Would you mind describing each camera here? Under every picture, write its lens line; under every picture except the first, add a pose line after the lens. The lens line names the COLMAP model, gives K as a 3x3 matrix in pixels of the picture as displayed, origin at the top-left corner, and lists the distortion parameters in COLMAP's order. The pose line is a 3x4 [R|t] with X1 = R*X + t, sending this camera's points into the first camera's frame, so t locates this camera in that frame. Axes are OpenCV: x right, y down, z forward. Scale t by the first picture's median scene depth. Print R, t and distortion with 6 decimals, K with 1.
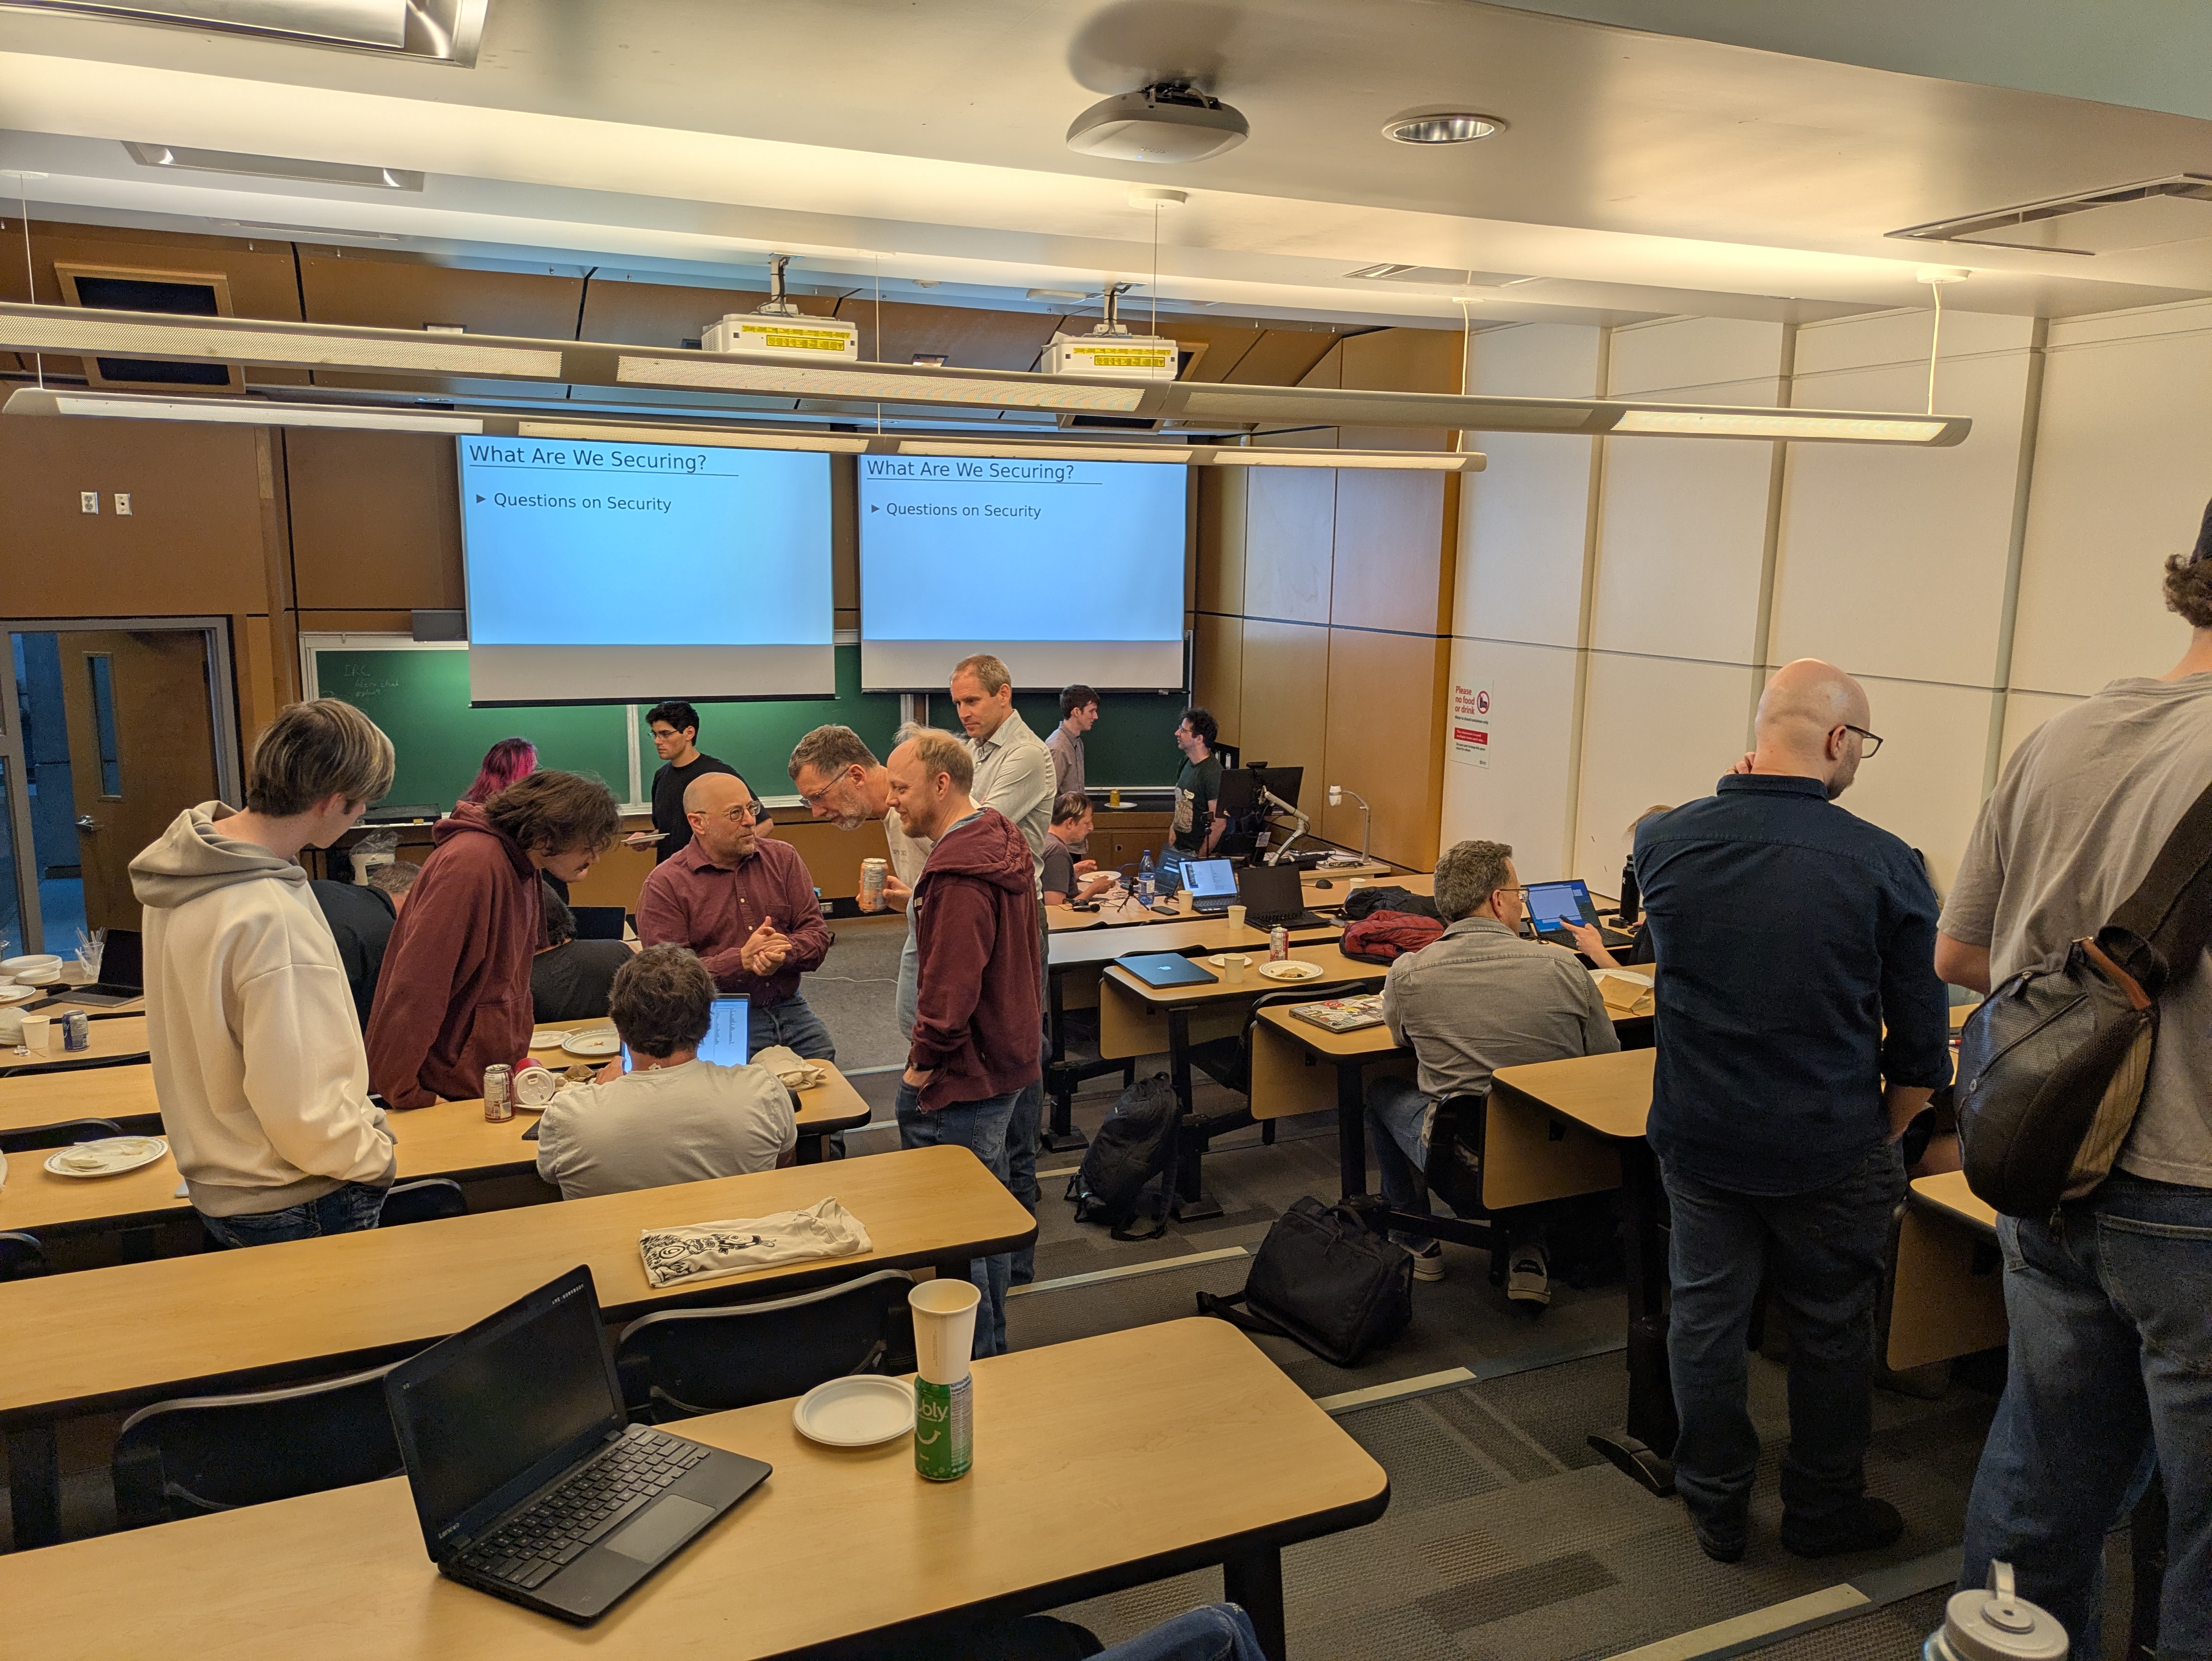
lens RADIAL K [[1637.5, 0, 1130.1], [0, 1637.5, 834.9], [0, 0, 1]] dist [0.050180, -0.047507]
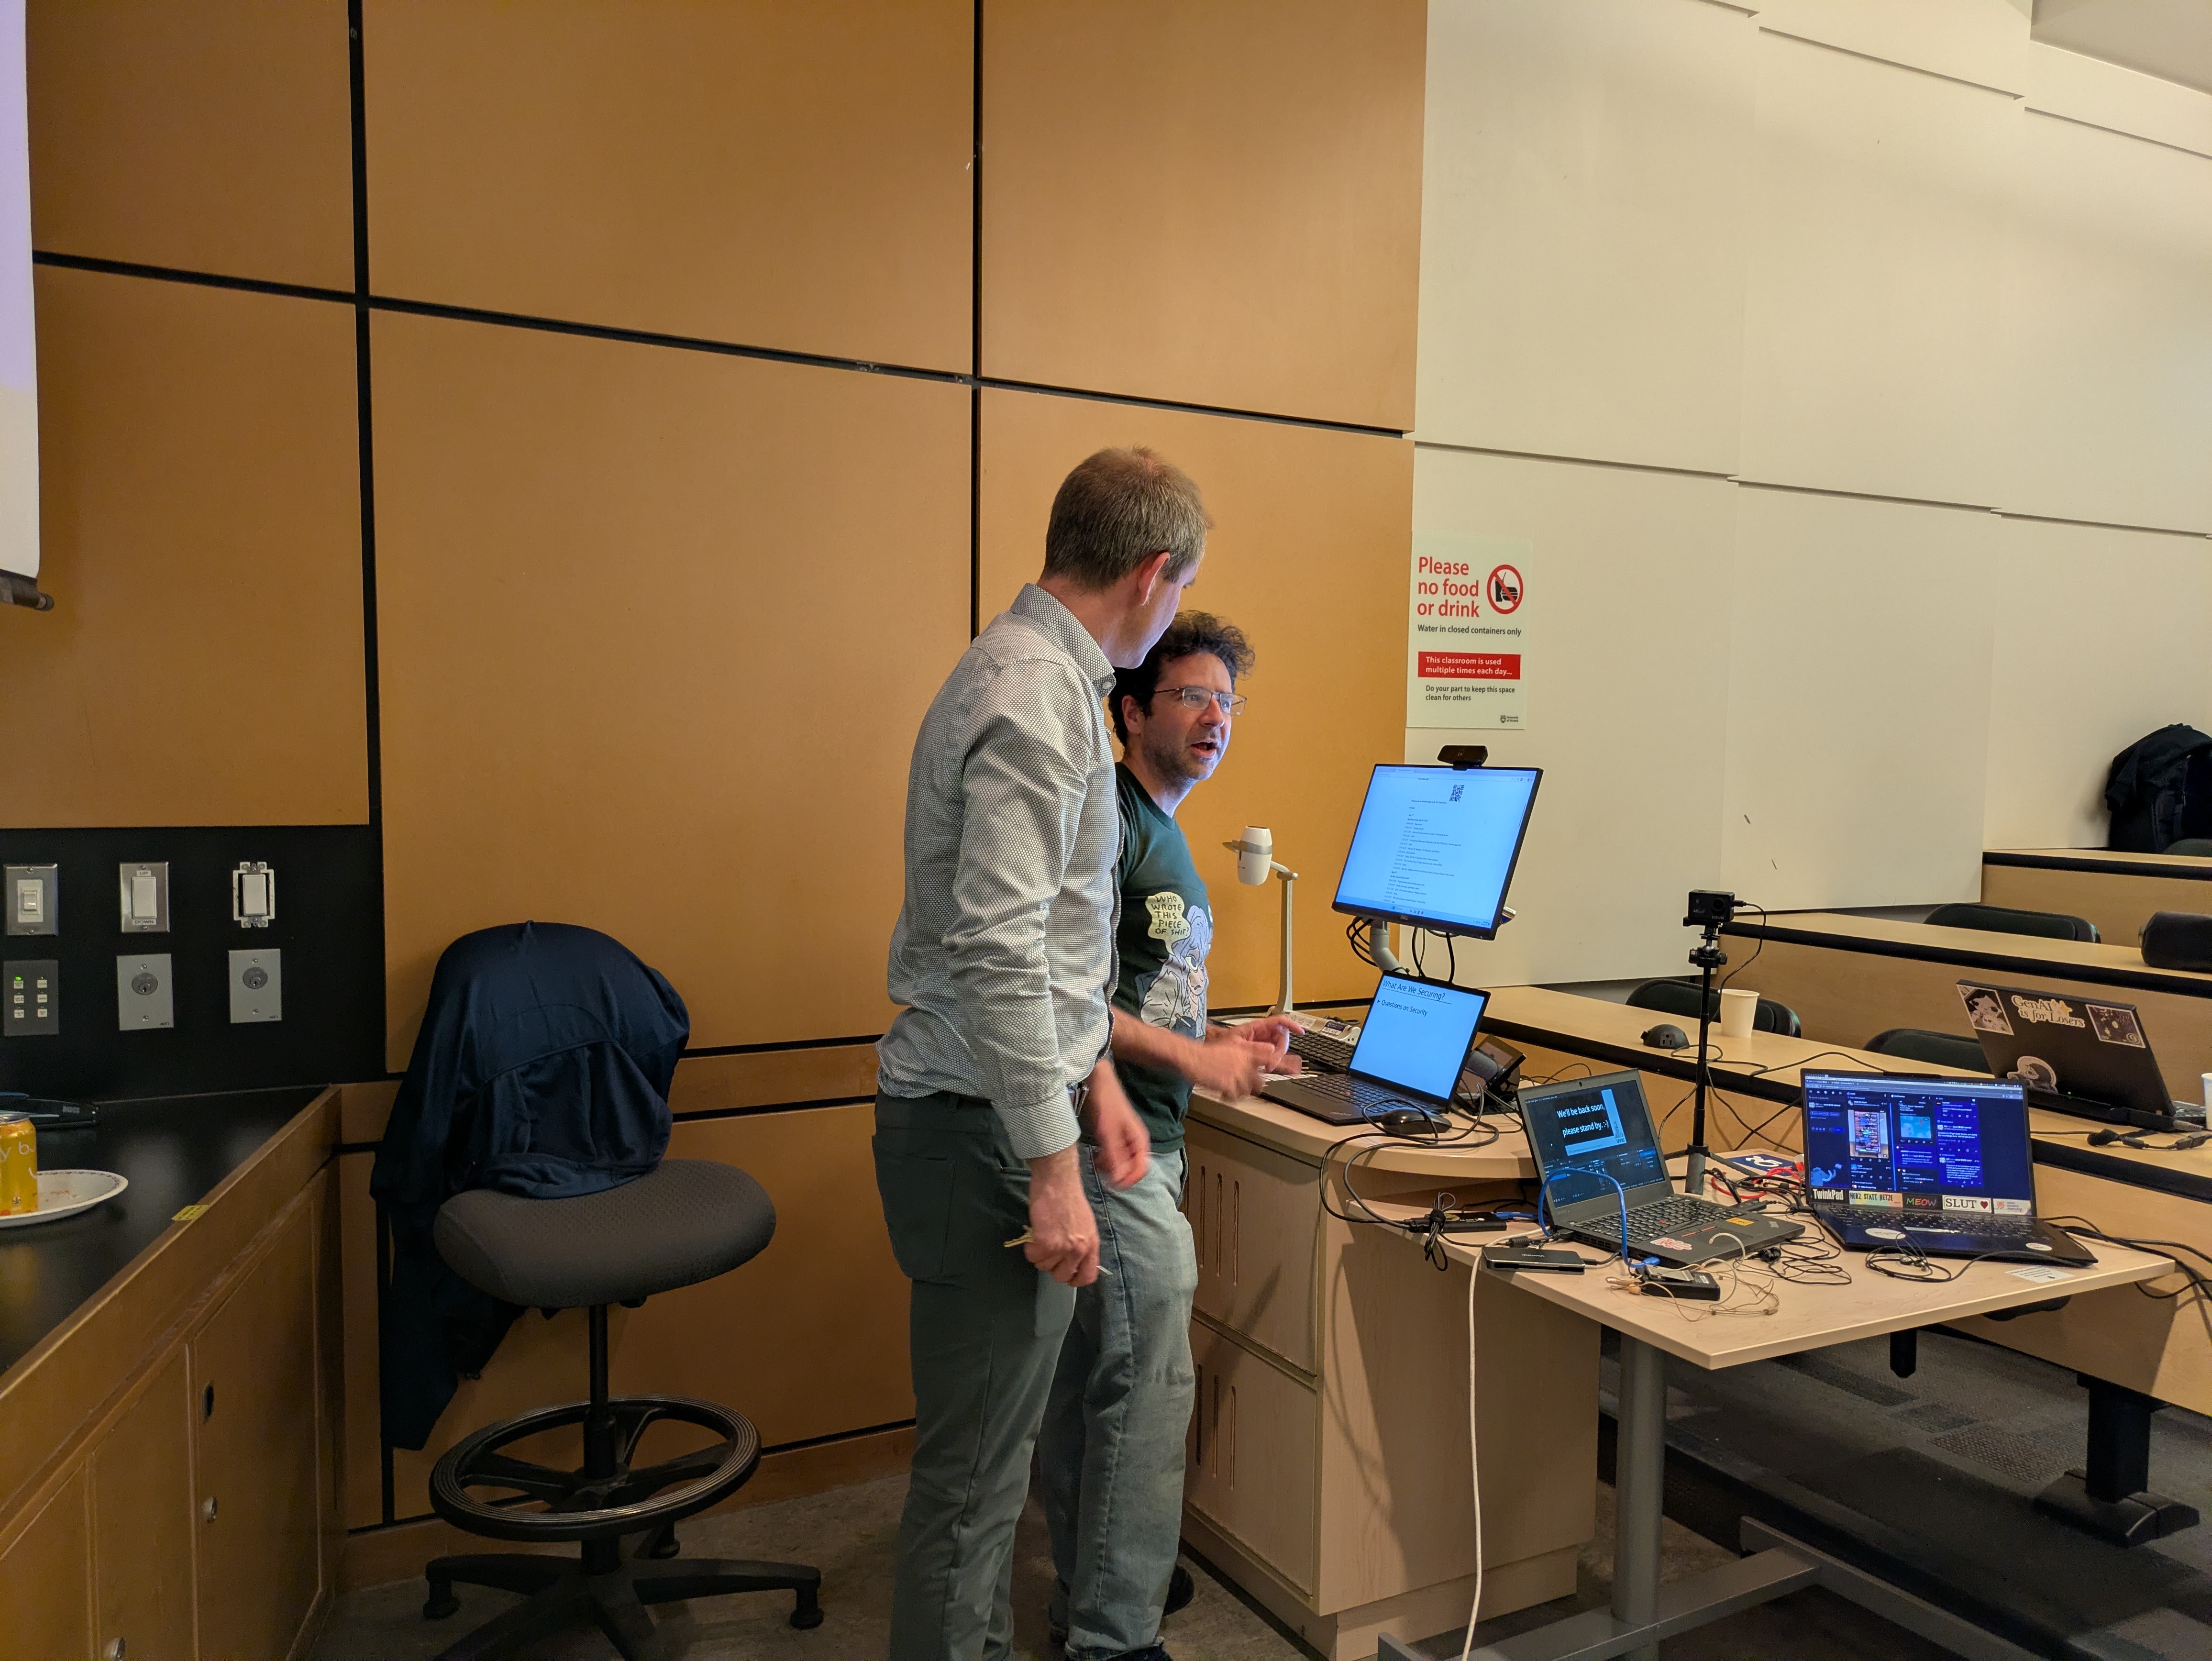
lens RADIAL K [[1637.5, 0, 1077.5], [0, 1637.5, 871.9], [0, 0, 1]] dist [0.050180, -0.047507]
pose [[-0.073460, -0.089434, 0.993280, -0.613667], [0.164399, 0.981260, 0.100511, -0.170350], [-0.983655, 0.170677, -0.057380, 2.868224]]
